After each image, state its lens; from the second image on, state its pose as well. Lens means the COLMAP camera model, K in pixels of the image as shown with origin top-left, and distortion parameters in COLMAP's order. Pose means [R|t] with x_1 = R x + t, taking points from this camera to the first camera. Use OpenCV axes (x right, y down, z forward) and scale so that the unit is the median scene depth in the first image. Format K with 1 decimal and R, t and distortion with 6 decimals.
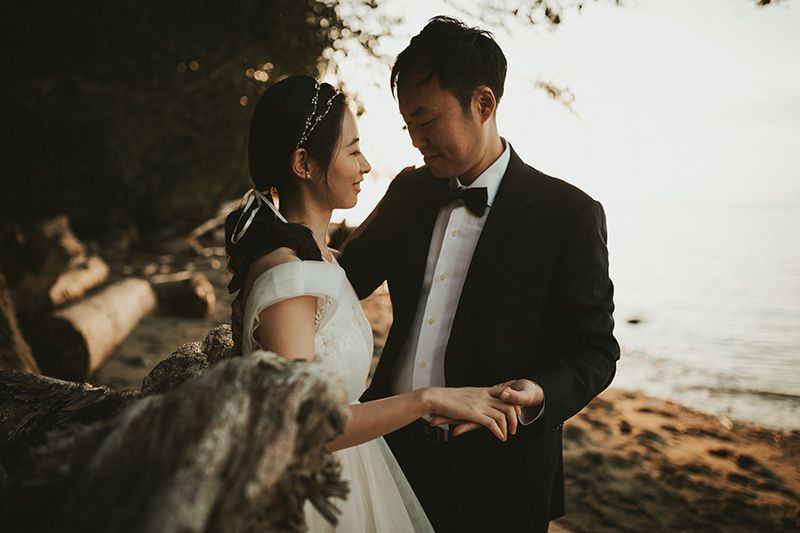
lens RADIAL K [[784.9, 0, 400.0], [0, 784.9, 266.5], [0, 0, 1]] dist [-0.062174, 0.101447]
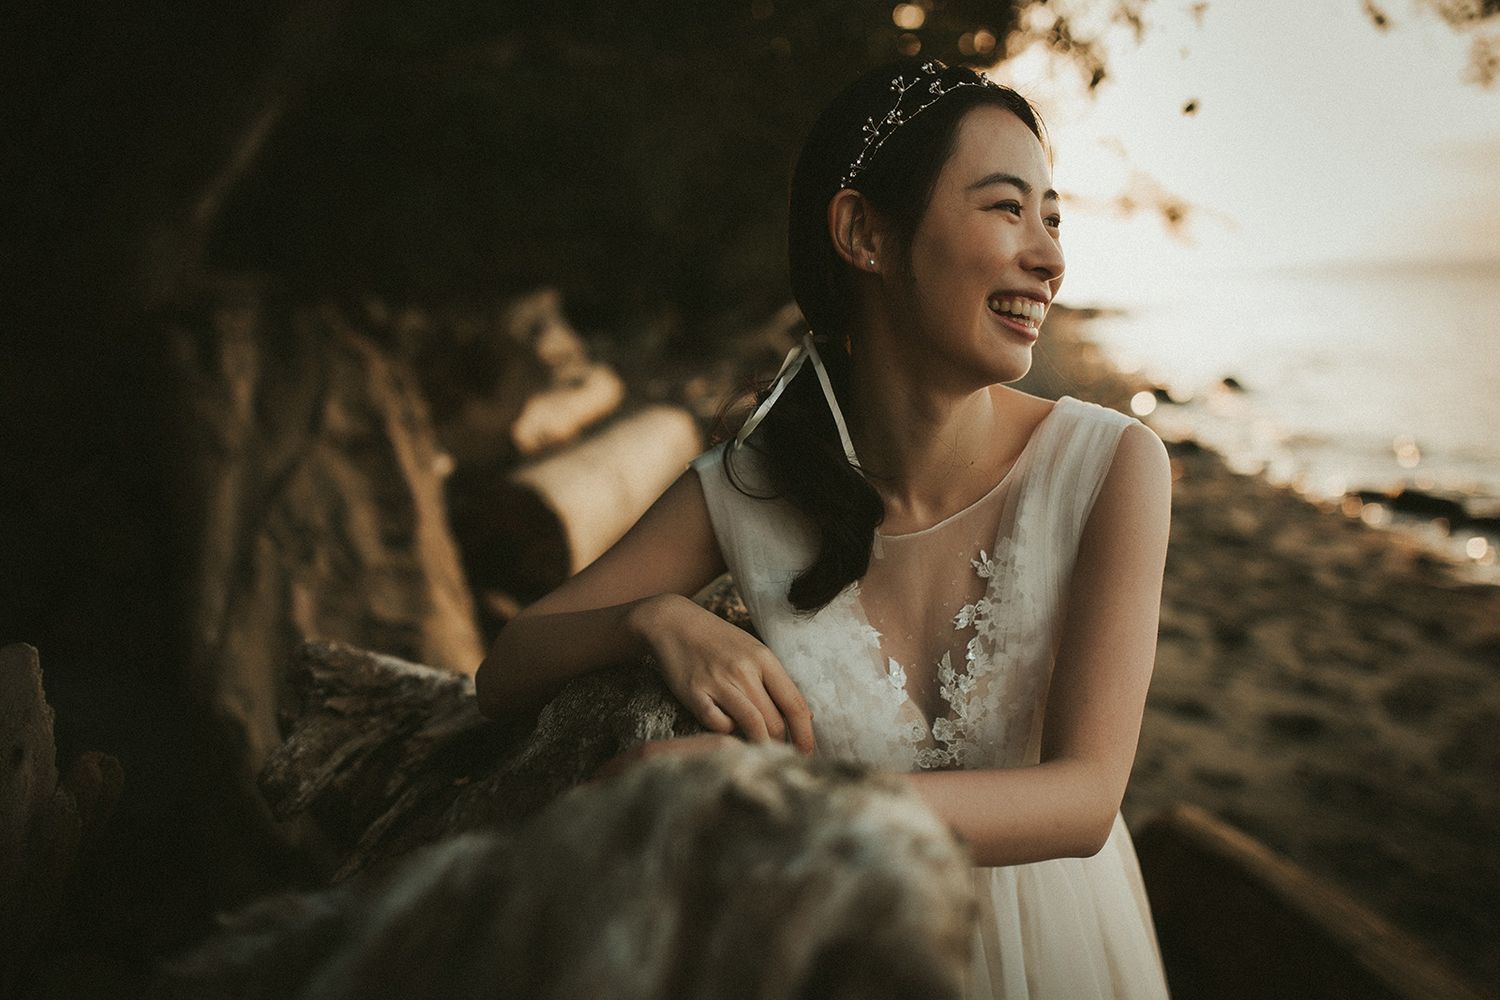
lens RADIAL K [[1471.6, 0, 750.0], [0, 1471.6, 500.0], [0, 0, 1]] dist [-0.062174, 0.101447]
pose [[0.960840, 0.034774, -0.274915, 0.007128], [-0.012567, 0.996542, 0.082129, -0.035892], [0.276820, -0.075458, 0.957954, 0.195724]]
